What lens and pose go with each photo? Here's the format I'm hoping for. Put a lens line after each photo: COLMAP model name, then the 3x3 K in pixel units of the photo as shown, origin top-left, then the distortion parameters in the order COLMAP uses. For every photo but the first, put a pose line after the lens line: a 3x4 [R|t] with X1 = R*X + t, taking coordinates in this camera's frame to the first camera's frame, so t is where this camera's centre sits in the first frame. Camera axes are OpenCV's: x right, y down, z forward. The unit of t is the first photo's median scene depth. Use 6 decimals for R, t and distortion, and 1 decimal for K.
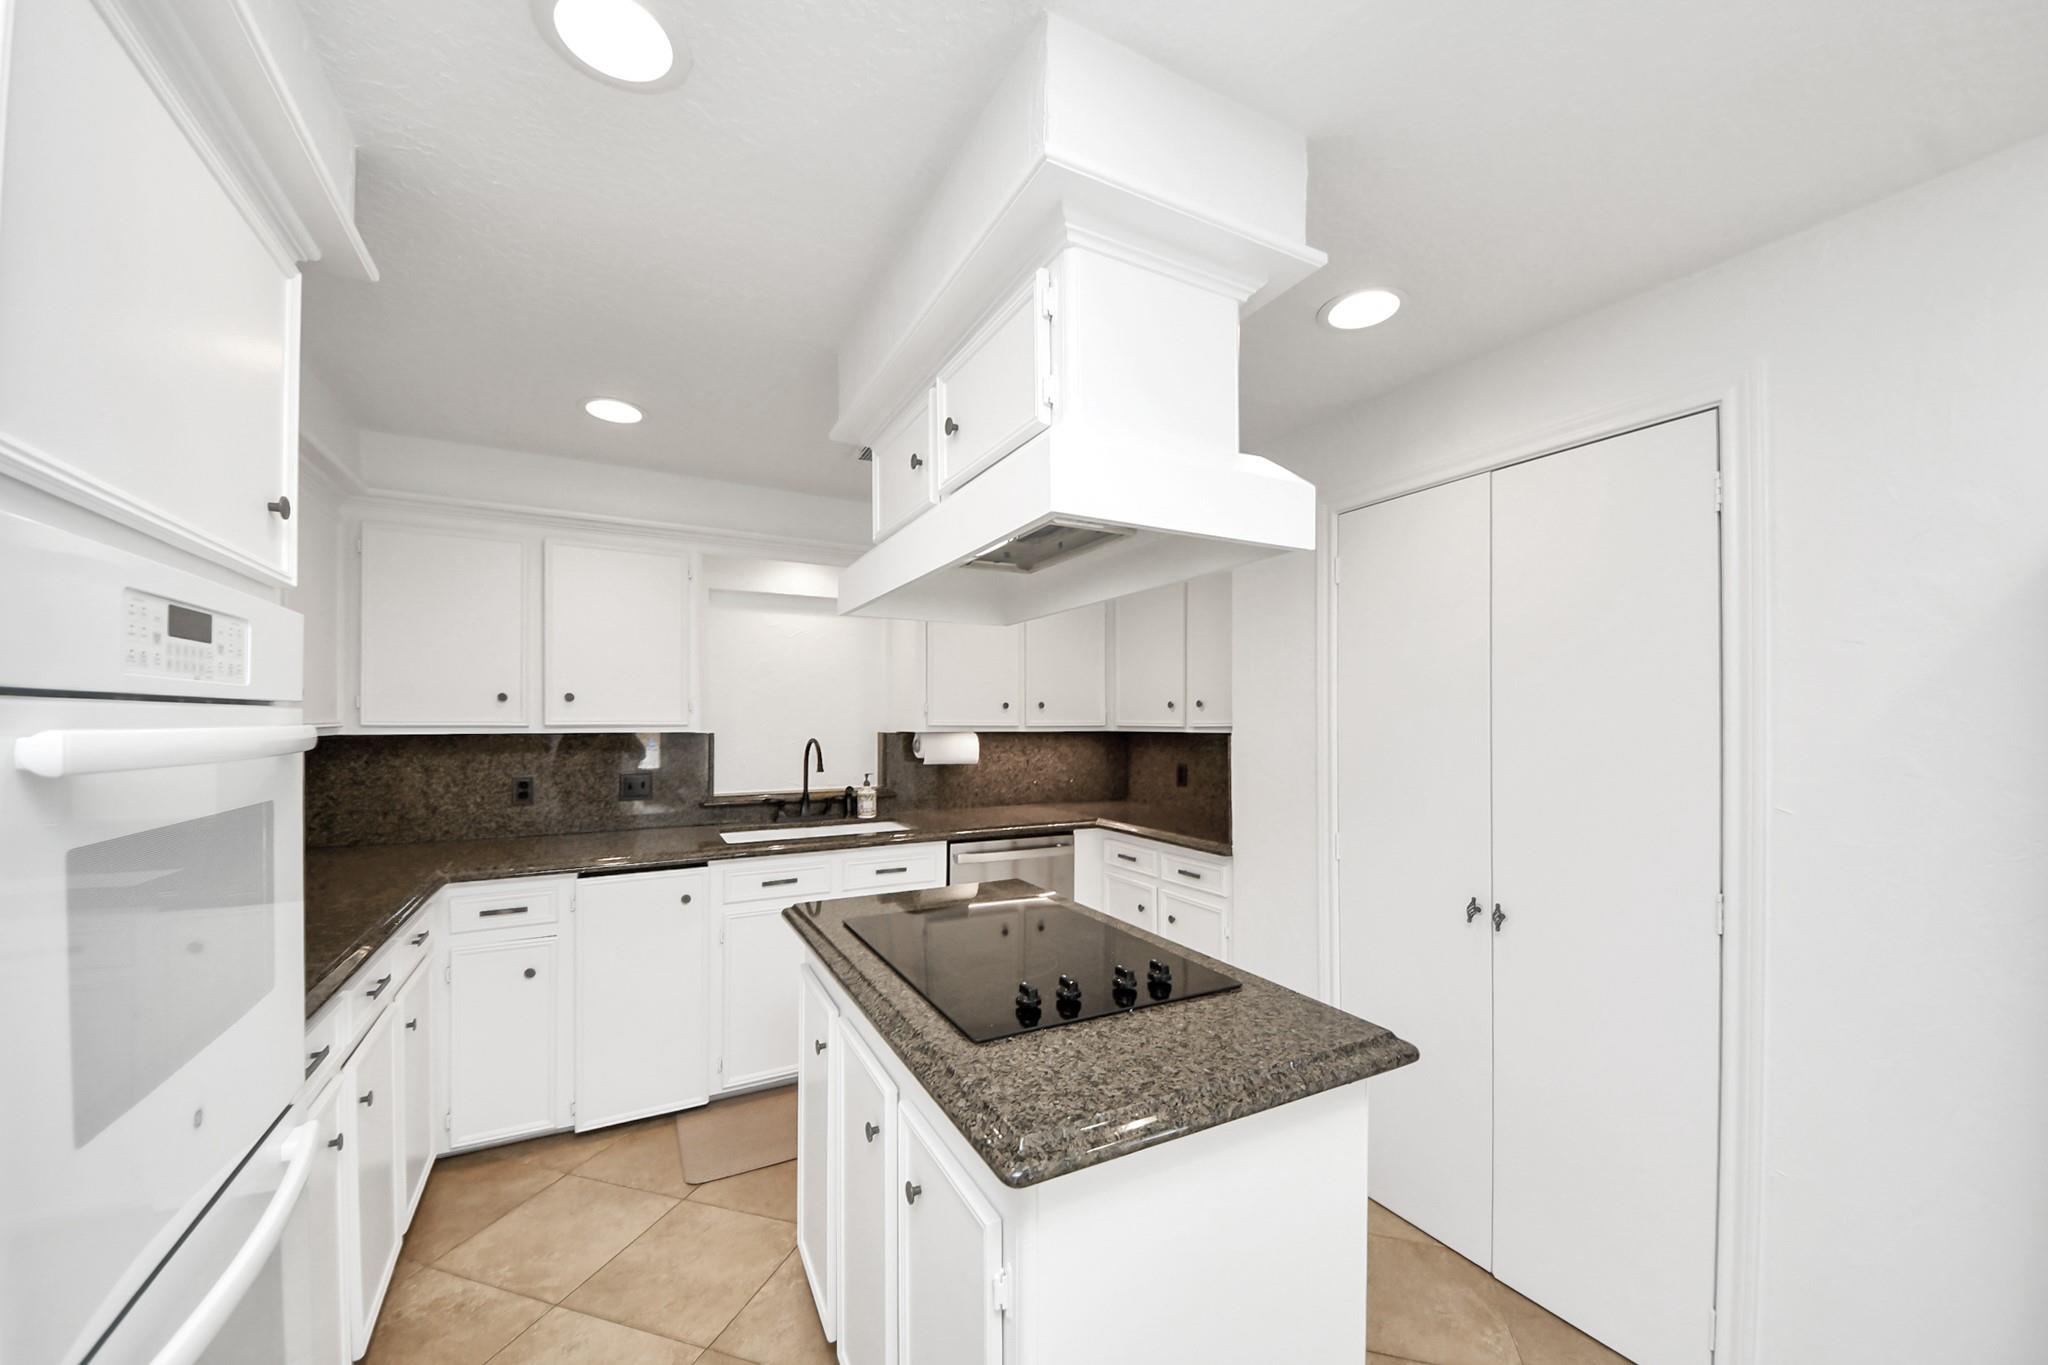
lens RADIAL K [[763.4, 0, 1027.9], [0, 763.4, 720.7], [0, 0, 1]] dist [-0.000023, -0.000160]
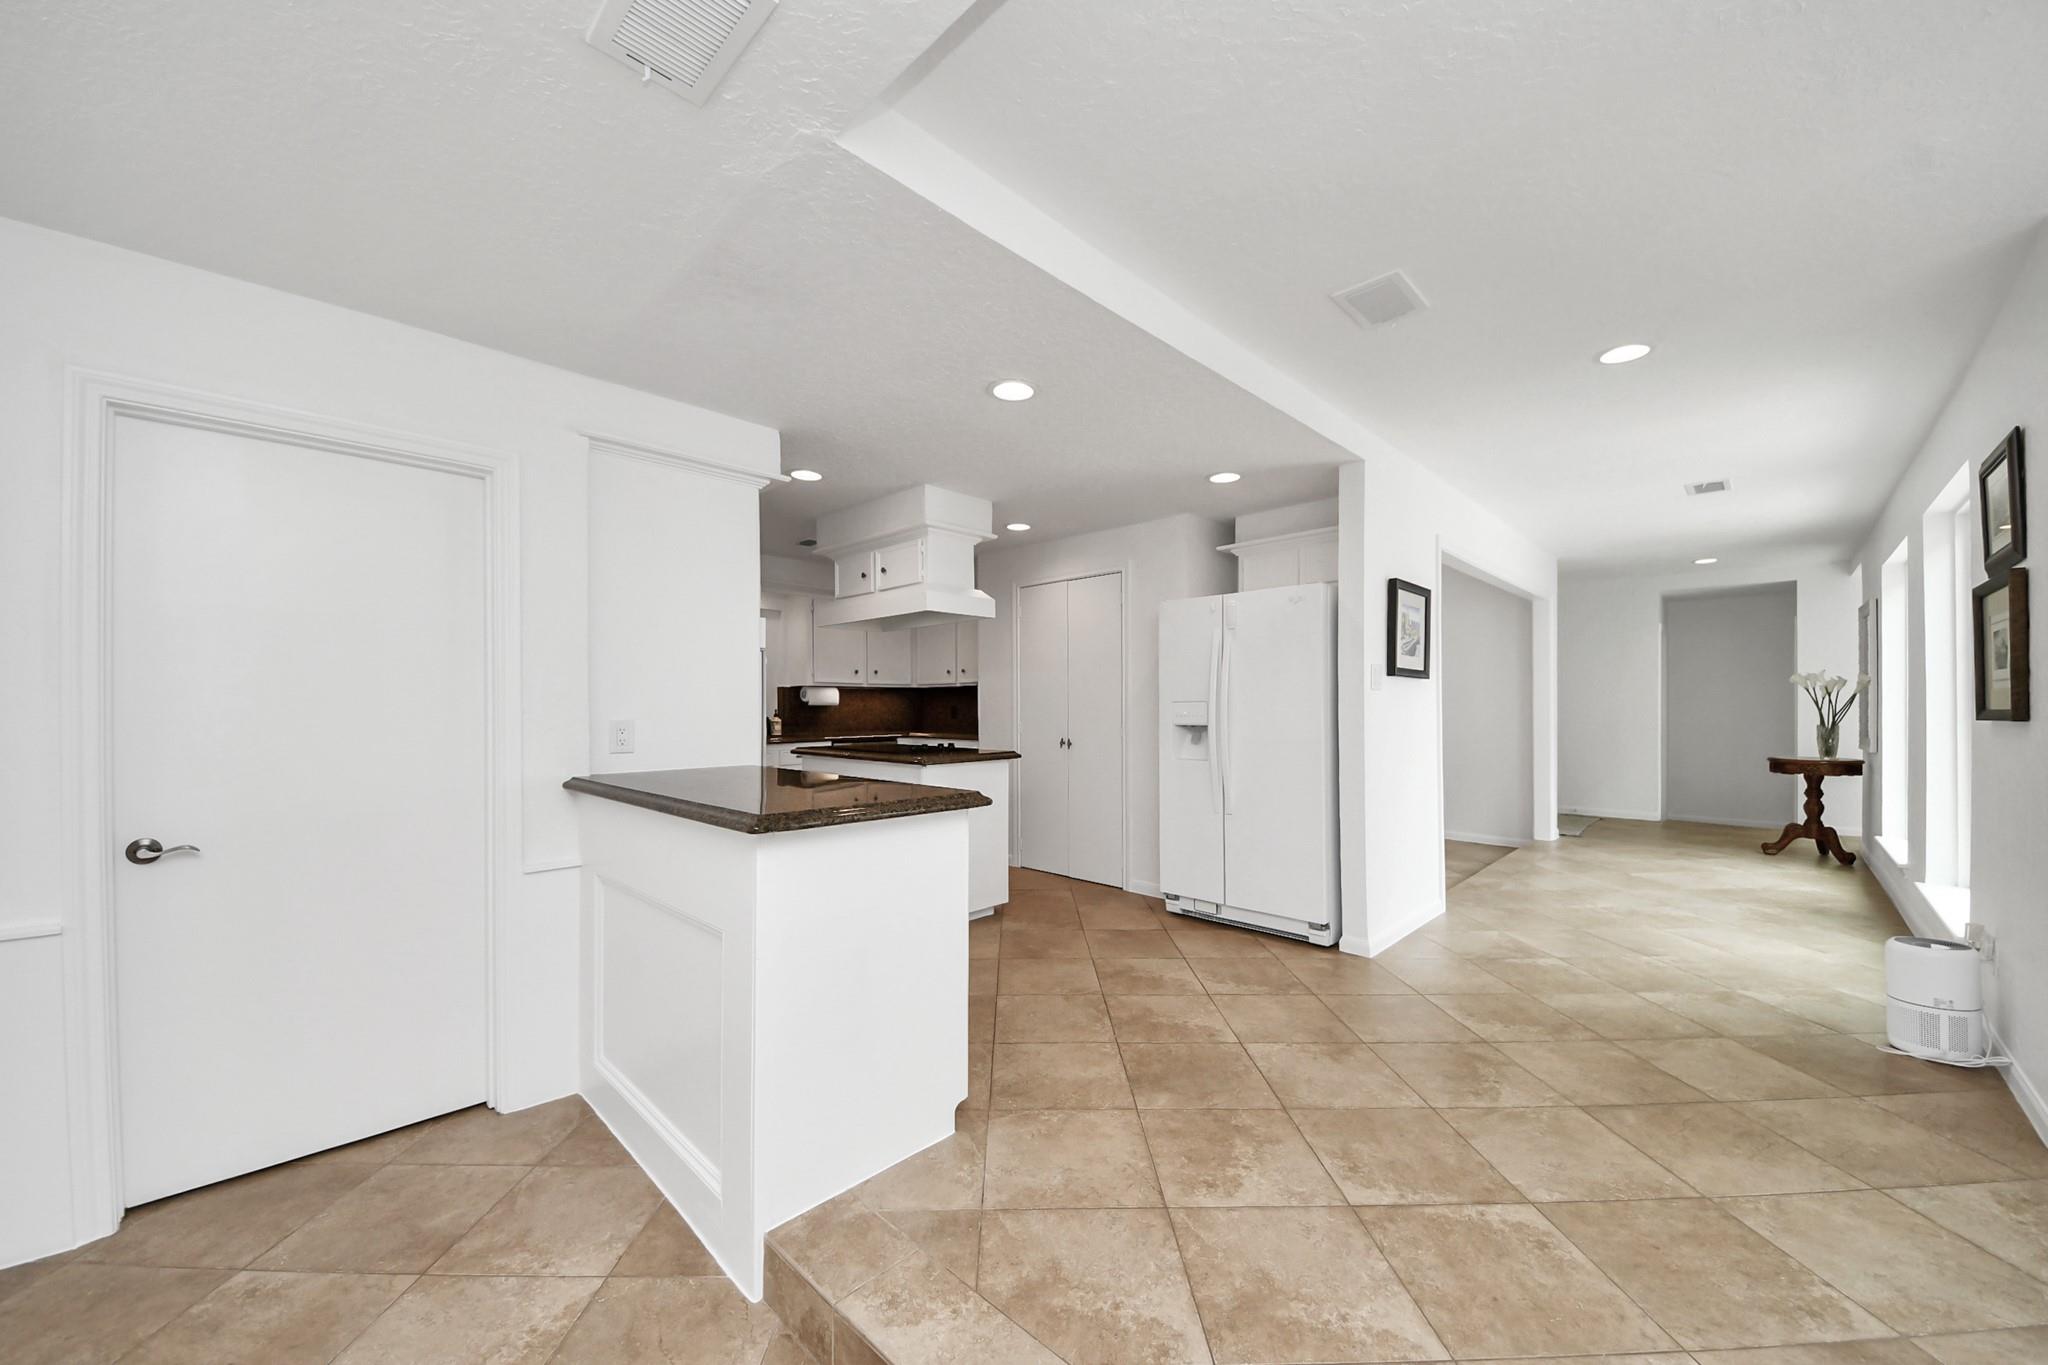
lens RADIAL K [[763.4, 0, 1027.9], [0, 763.4, 720.7], [0, 0, 1]] dist [-0.000023, -0.000160]
pose [[0.953870, -0.007411, 0.300130, -0.197613], [0.002614, 0.999862, 0.016384, 0.071166], [-0.300210, -0.014843, 0.953758, -0.883897]]
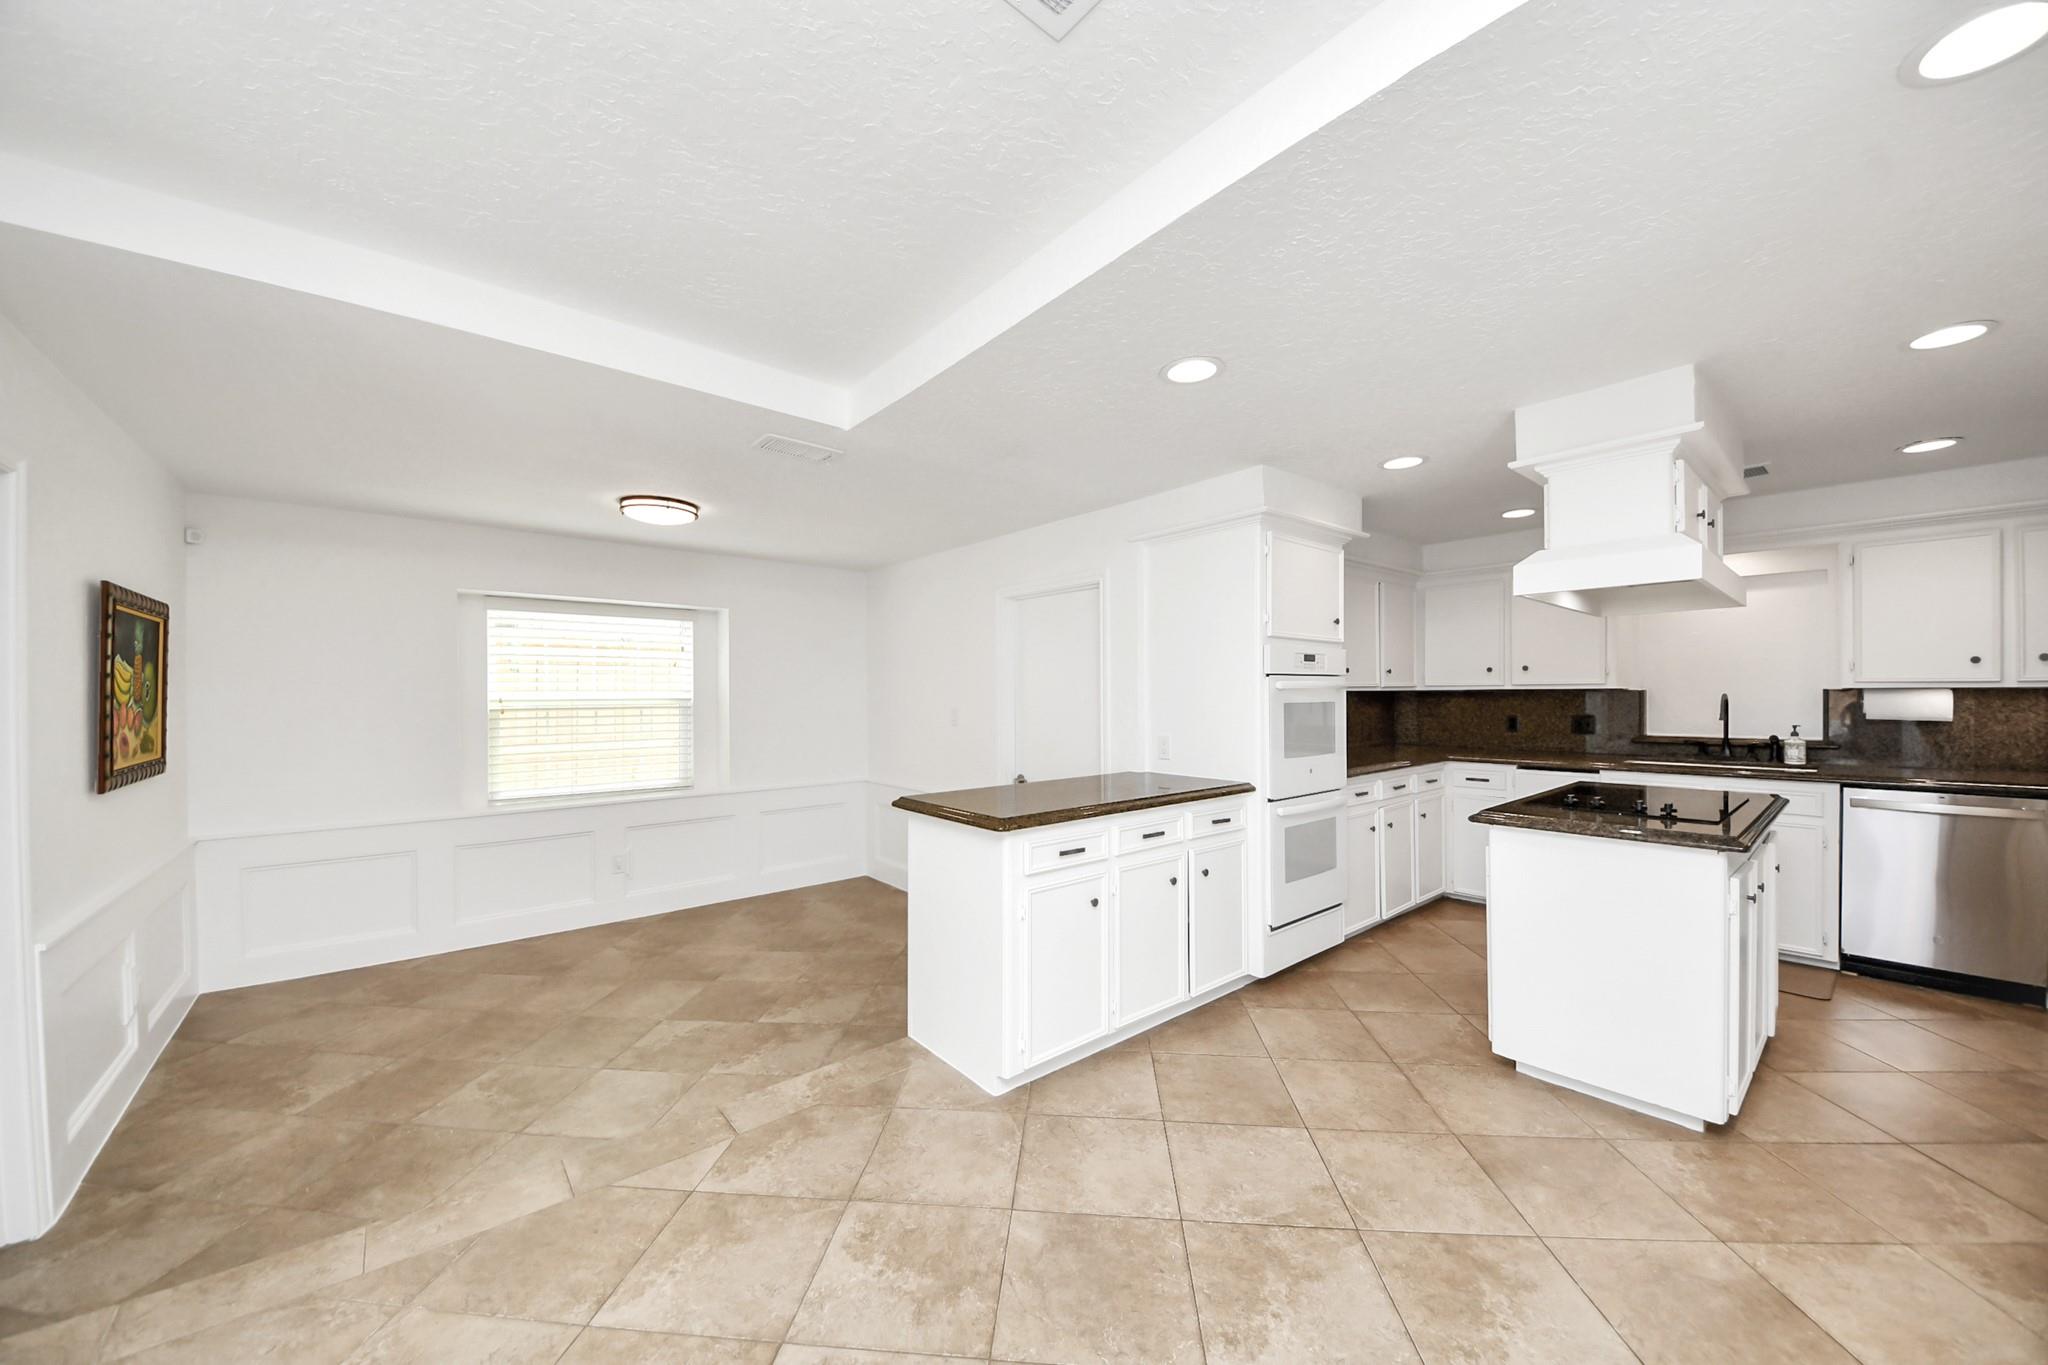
lens RADIAL K [[738.9, 0, 1025.7], [0, 738.9, 696.2], [0, 0, 1]] dist [0.022886, -0.014885]
pose [[0.187671, 0.002903, -0.982228, 0.700186], [0.004376, 0.999983, 0.003792, 0.017827], [0.982222, -0.005010, 0.187655, -0.354594]]
